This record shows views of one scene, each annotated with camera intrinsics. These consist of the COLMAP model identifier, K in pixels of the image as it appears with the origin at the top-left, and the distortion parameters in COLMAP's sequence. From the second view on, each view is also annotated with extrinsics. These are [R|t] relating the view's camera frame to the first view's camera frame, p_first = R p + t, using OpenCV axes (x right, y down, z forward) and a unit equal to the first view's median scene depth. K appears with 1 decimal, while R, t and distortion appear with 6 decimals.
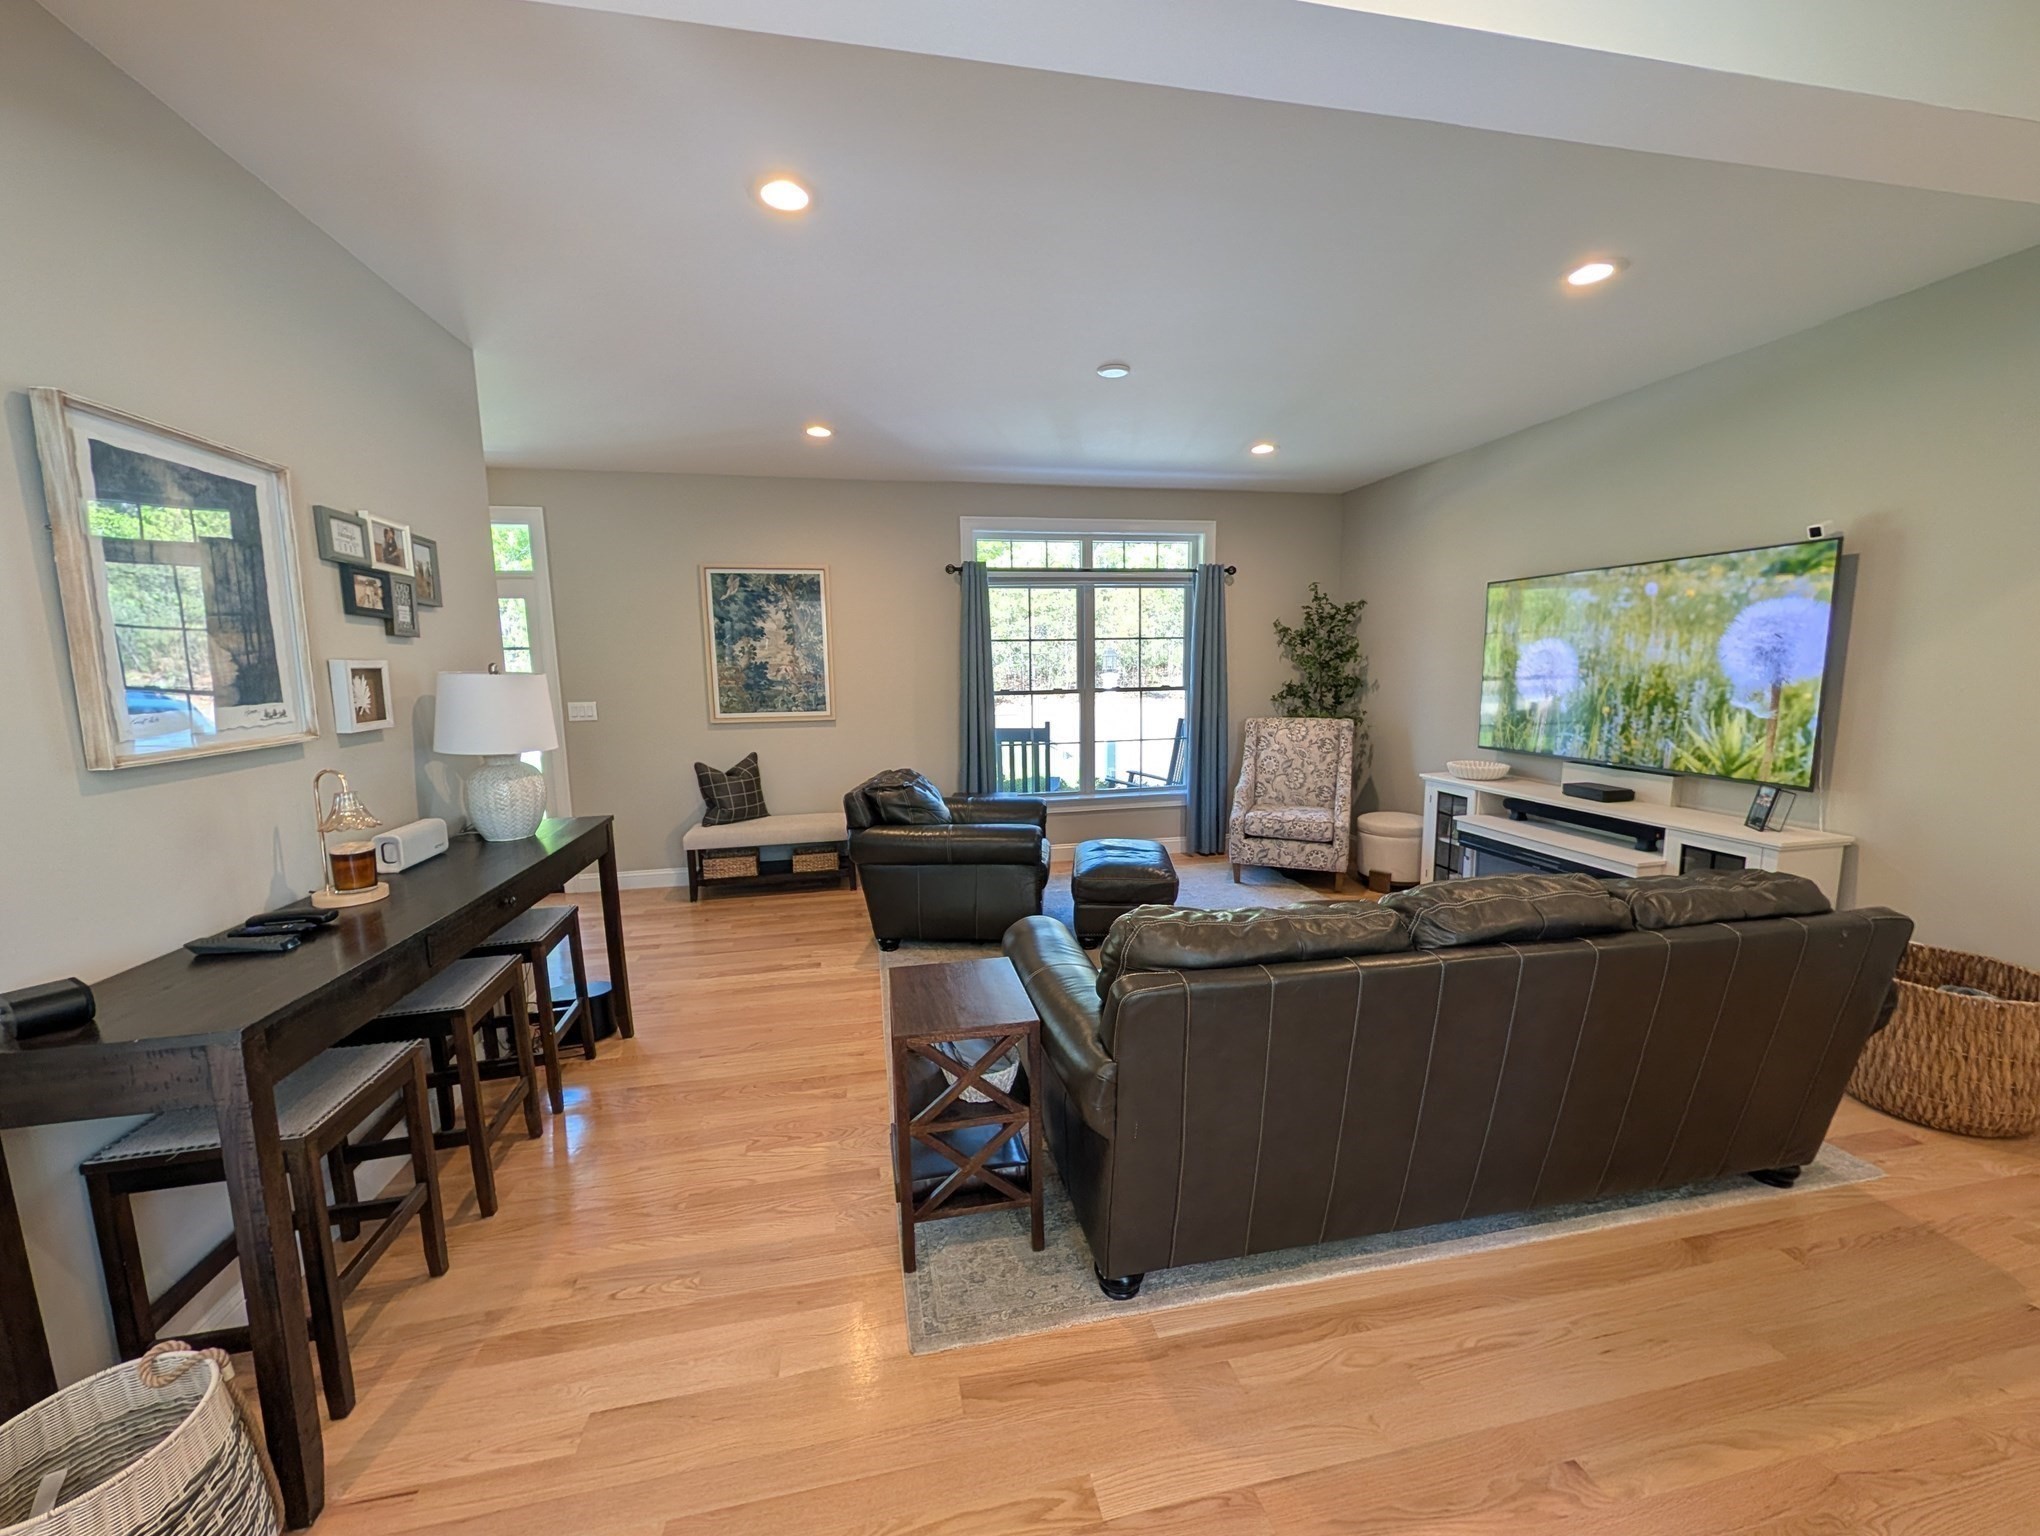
lens RADIAL K [[788.7, 0, 1018.6], [0, 788.7, 771.5], [0, 0, 1]] dist [0.001557, 0.000386]
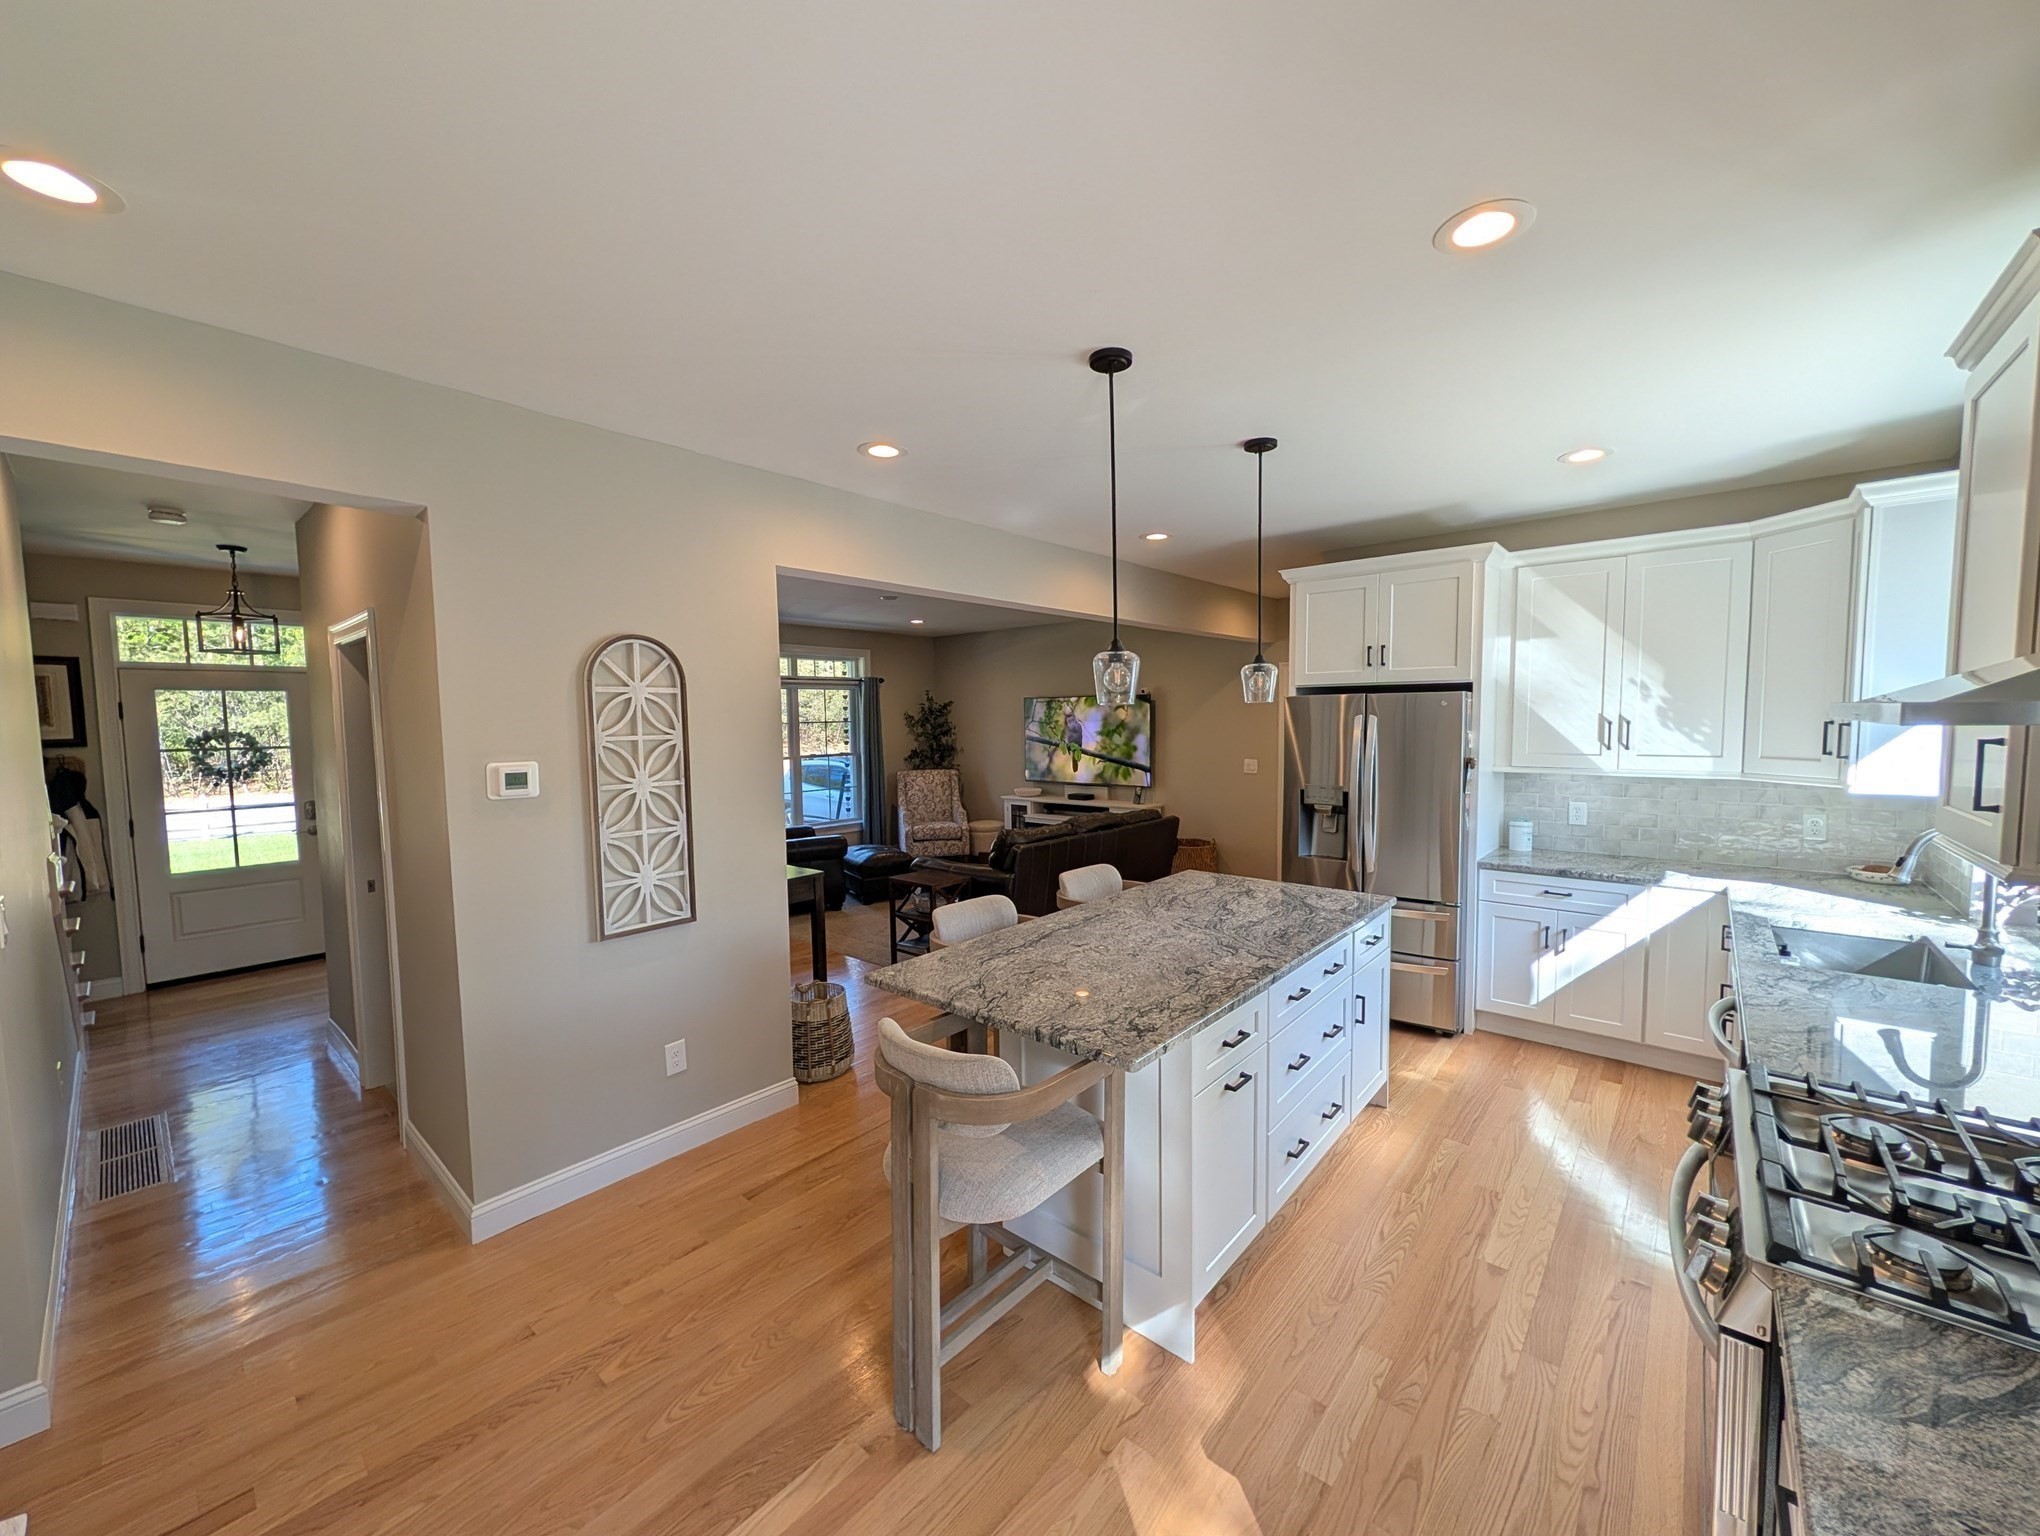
lens RADIAL K [[788.7, 0, 1023.5], [0, 788.7, 767.6], [0, 0, 1]] dist [0.001557, 0.000386]
pose [[0.792699, -0.034749, 0.608622, -0.534760], [0.084449, 0.995008, -0.053180, 0.035007], [-0.603736, 0.093553, 0.791676, -0.479679]]
